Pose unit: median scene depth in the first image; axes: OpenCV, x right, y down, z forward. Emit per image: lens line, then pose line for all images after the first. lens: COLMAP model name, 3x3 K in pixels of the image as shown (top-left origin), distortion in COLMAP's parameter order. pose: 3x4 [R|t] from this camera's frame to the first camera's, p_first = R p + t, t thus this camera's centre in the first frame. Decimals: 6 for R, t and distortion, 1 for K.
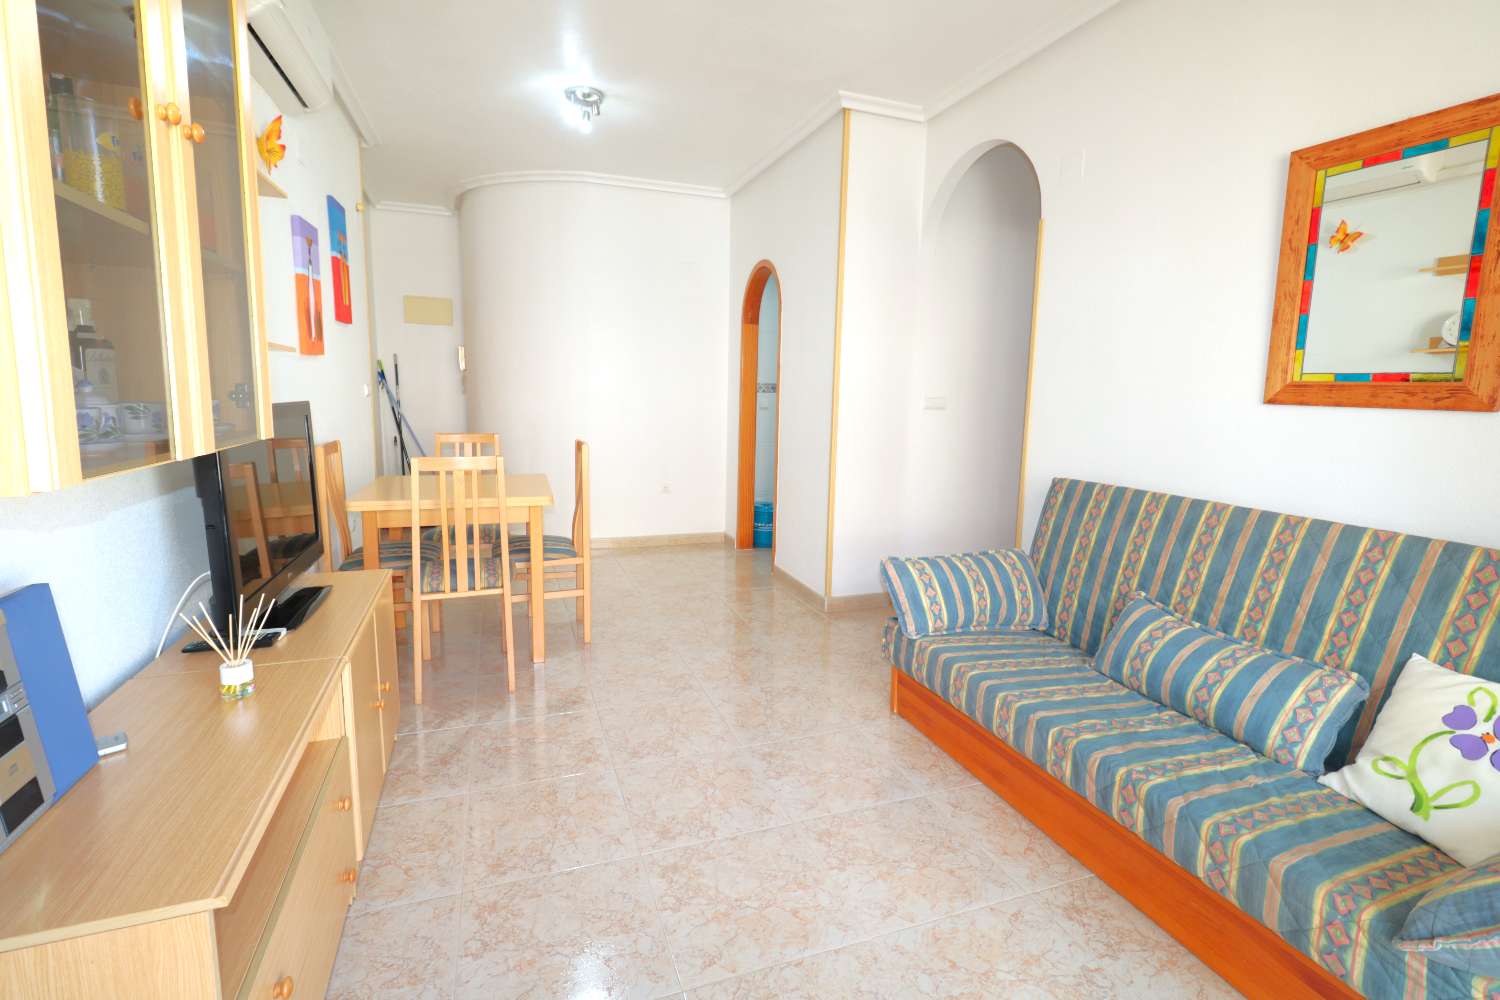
lens RADIAL K [[727.6, 0, 751.6], [0, 727.6, 484.1], [0, 0, 1]] dist [-0.003542, -0.000533]
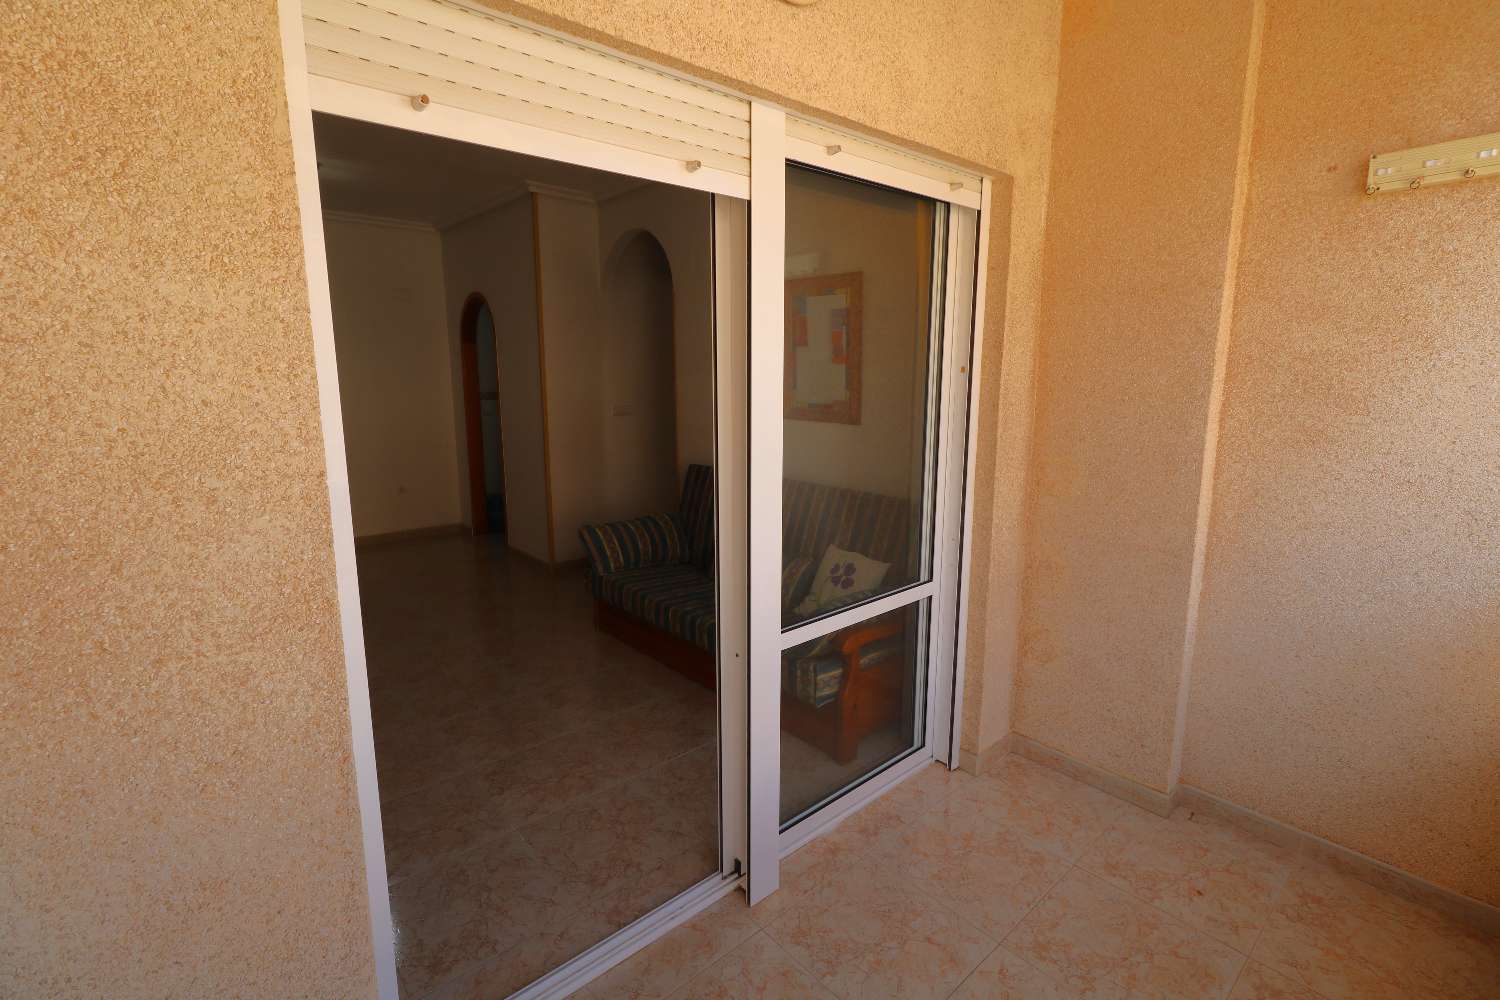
lens RADIAL K [[692.5, 0, 746.7], [0, 692.5, 488.8], [0, 0, 1]] dist [0.001715, -0.001195]
pose [[0.931428, -0.083791, 0.354149, 0.001018], [0.070575, 0.996248, 0.050093, -0.024322], [-0.357018, -0.021664, 0.933846, -0.467242]]
